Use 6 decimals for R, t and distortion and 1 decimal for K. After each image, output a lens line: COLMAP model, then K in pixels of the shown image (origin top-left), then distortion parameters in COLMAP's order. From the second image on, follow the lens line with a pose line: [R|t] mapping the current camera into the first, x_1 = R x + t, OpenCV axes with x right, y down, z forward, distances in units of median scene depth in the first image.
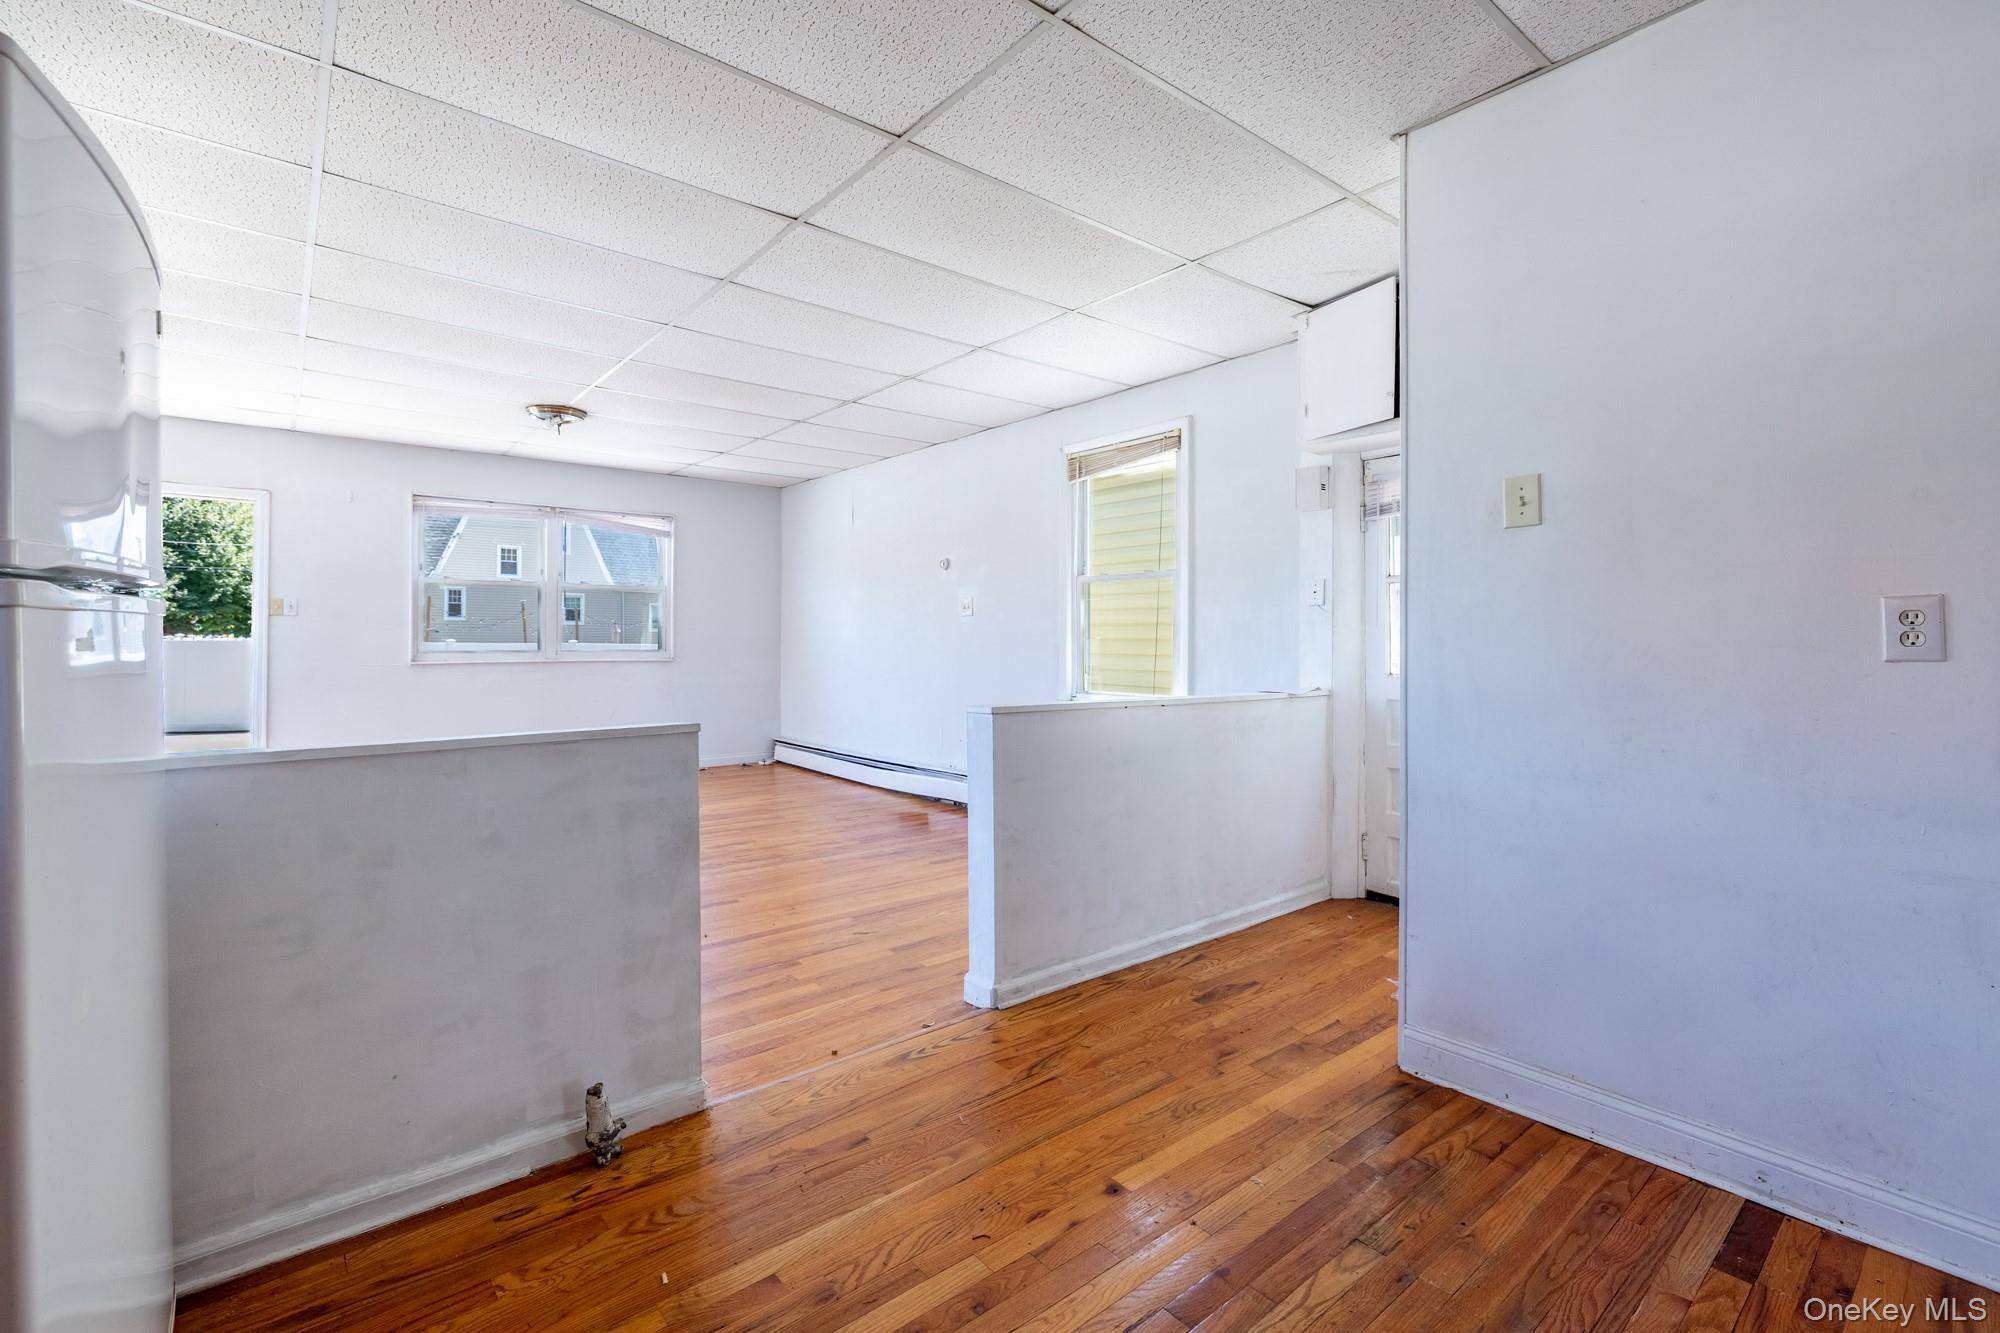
lens RADIAL K [[867.4, 0, 994.7], [0, 867.4, 654.2], [0, 0, 1]] dist [-0.003253, 0.000578]
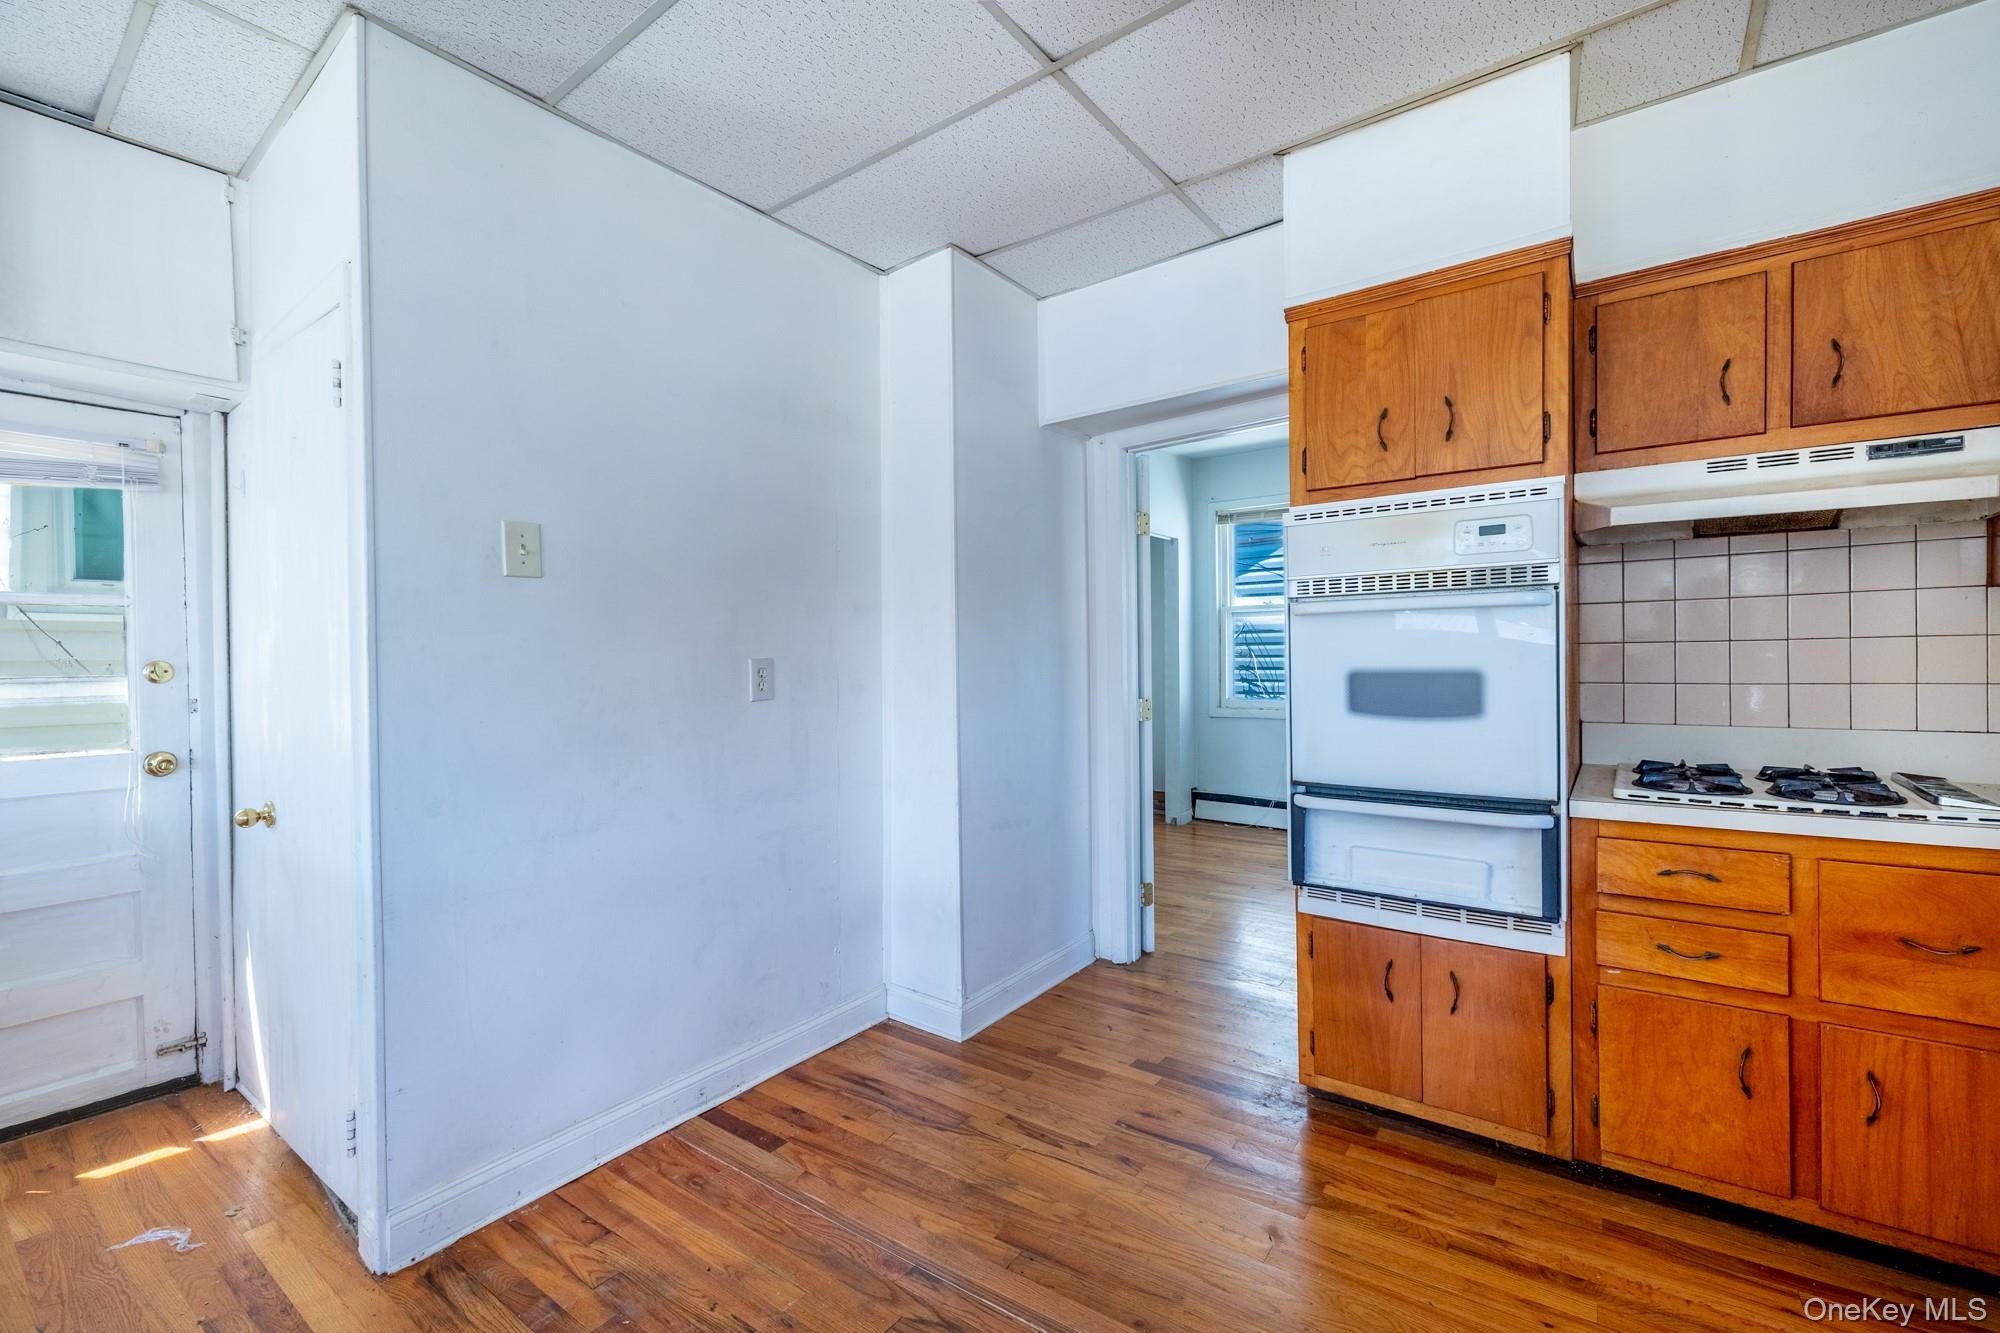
lens RADIAL K [[867.4, 0, 995.3], [0, 867.4, 662.7], [0, 0, 1]] dist [-0.003253, 0.000578]
pose [[-0.263157, -0.008771, 0.964713, -0.473304], [0.023060, 0.999616, 0.015378, -0.061538], [-0.964477, 0.026294, -0.262853, 0.824399]]
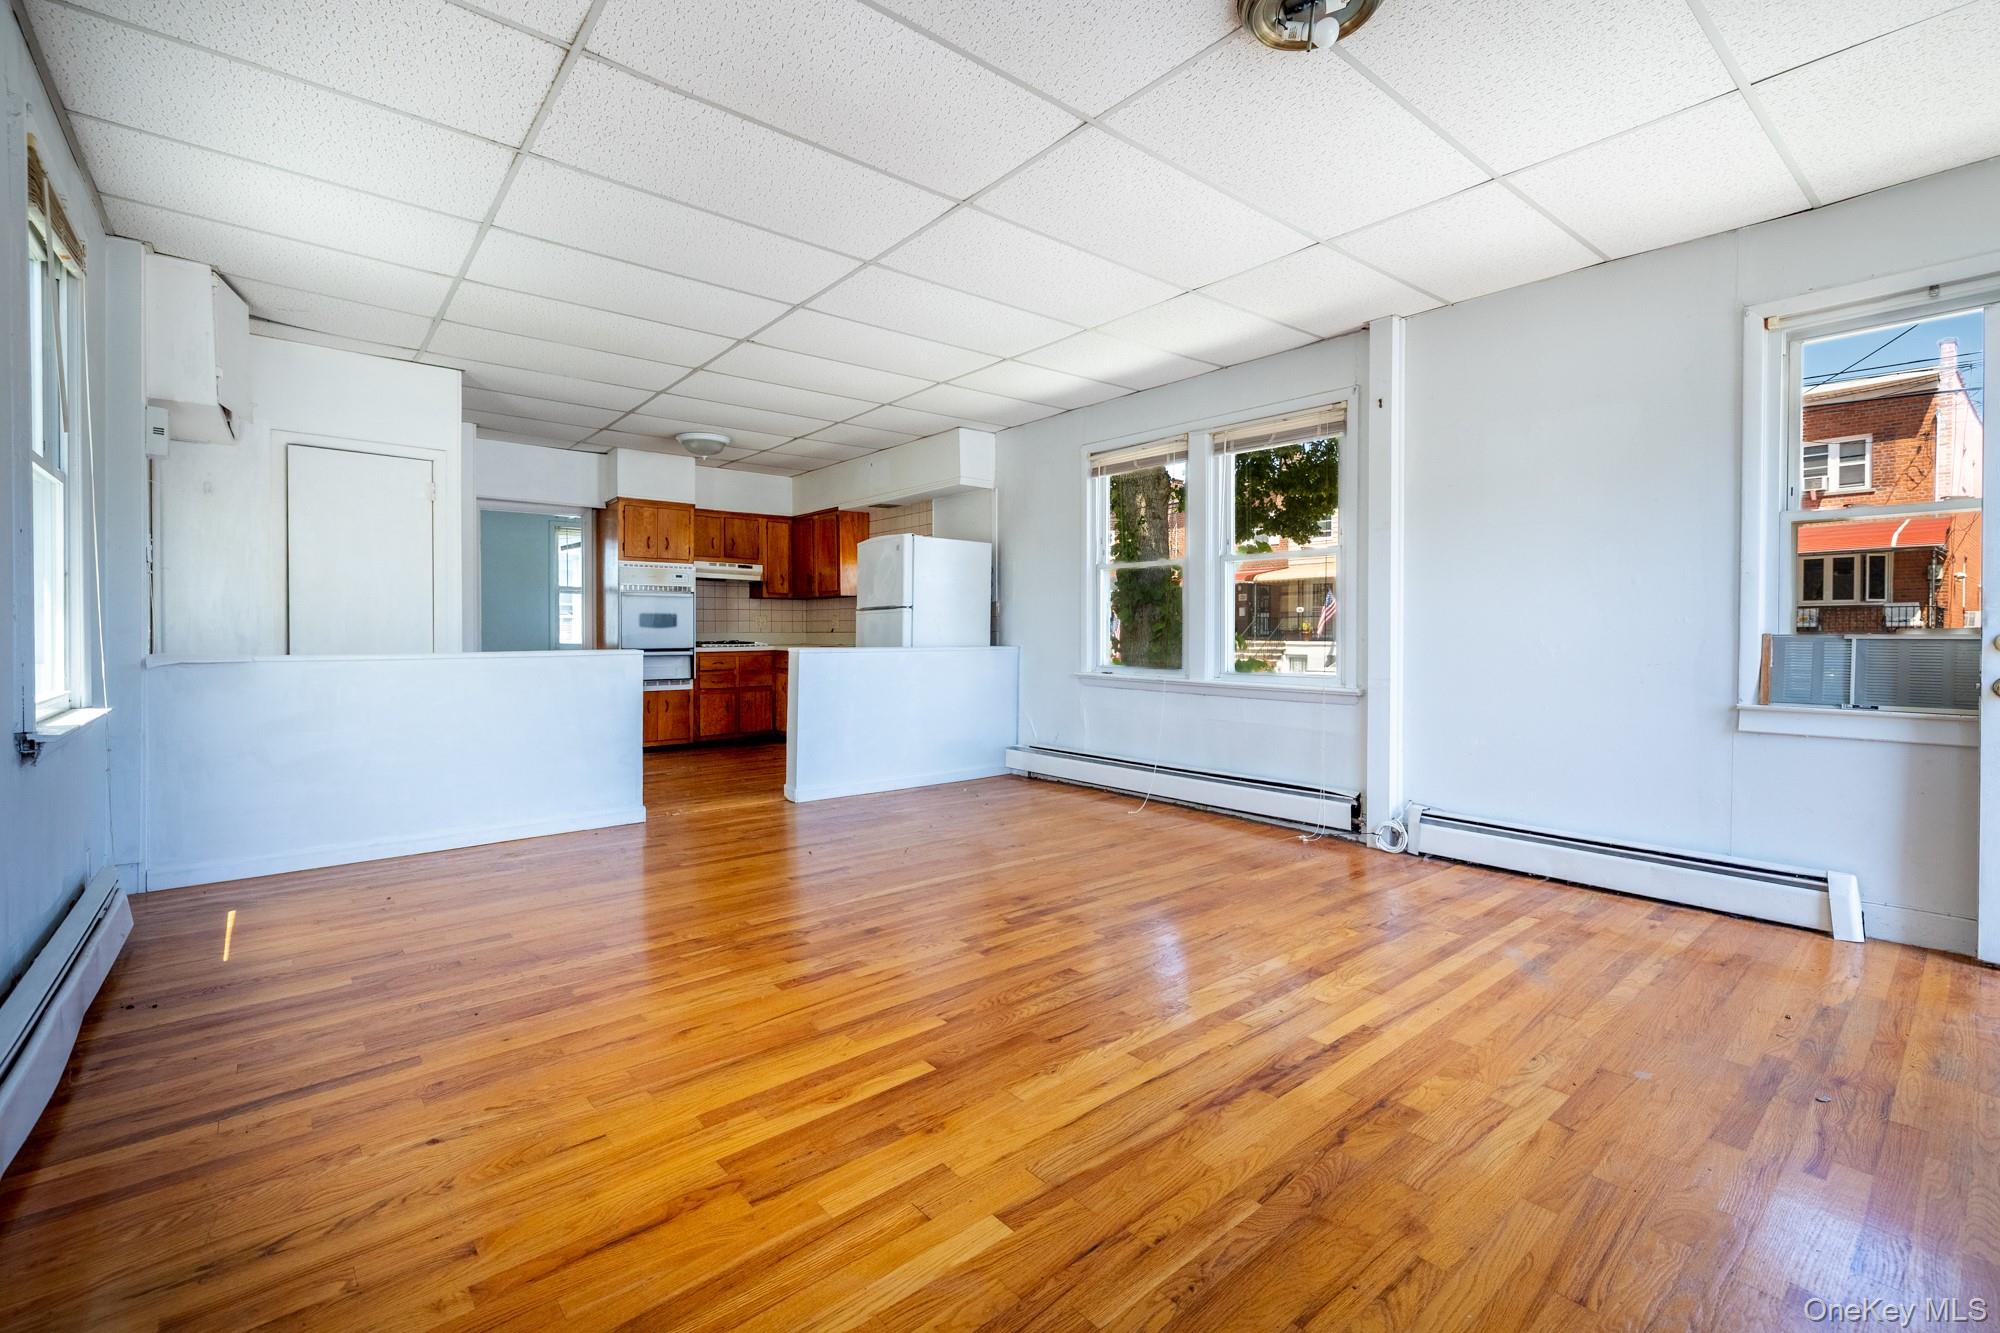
lens RADIAL K [[867.4, 0, 1003.8], [0, 867.4, 648.5], [0, 0, 1]] dist [-0.003253, 0.000578]
pose [[-0.999710, -0.009403, -0.022174, -0.808763], [-0.010107, 0.999441, 0.031853, -0.026837], [0.021862, 0.032068, -0.999247, 2.799291]]
